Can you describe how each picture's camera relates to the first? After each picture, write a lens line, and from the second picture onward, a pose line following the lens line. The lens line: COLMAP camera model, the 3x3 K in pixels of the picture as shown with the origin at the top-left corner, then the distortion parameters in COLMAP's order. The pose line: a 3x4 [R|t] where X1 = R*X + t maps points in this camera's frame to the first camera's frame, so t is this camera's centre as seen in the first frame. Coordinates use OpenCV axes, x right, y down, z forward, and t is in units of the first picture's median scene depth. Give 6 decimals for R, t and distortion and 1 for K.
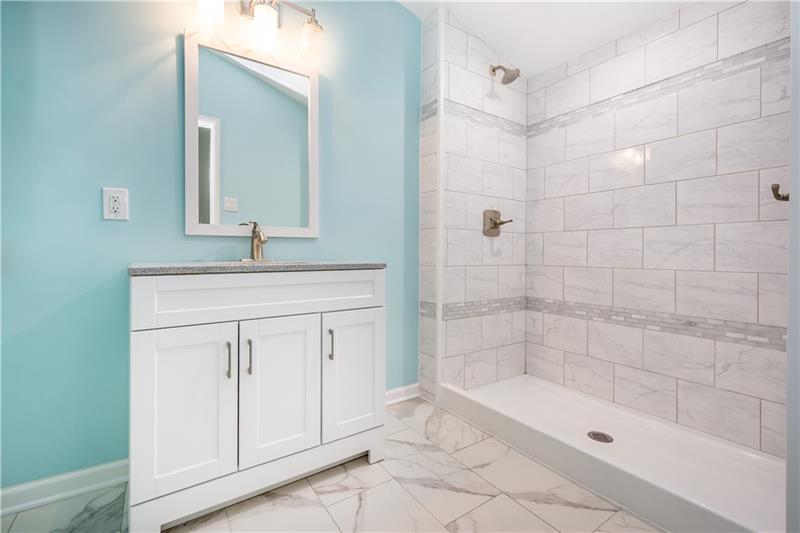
lens RADIAL K [[352.4, 0, 398.8], [0, 352.4, 261.4], [0, 0, 1]] dist [0.002965, -0.000082]
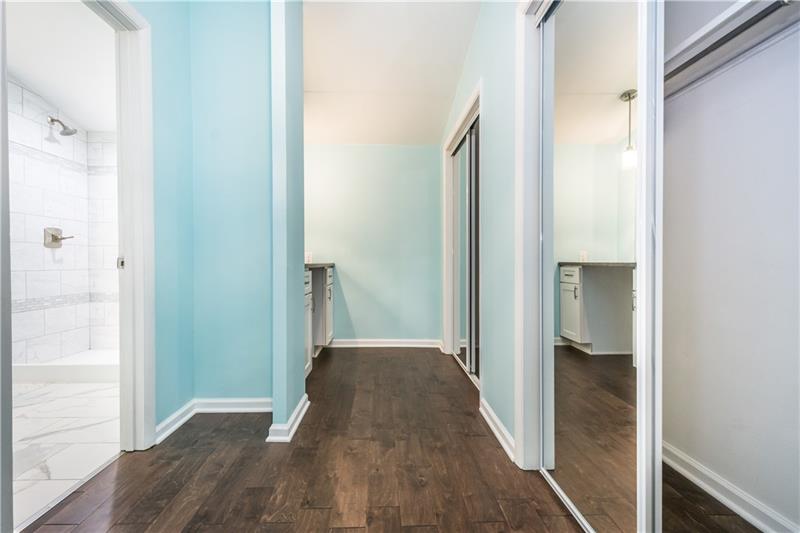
lens RADIAL K [[352.4, 0, 395.2], [0, 352.4, 264.8], [0, 0, 1]] dist [0.002965, -0.000082]
pose [[0.535591, -0.016482, 0.844316, -0.164819], [0.014630, 0.999841, 0.010237, -0.003548], [-0.844351, 0.006869, 0.535747, -0.770756]]
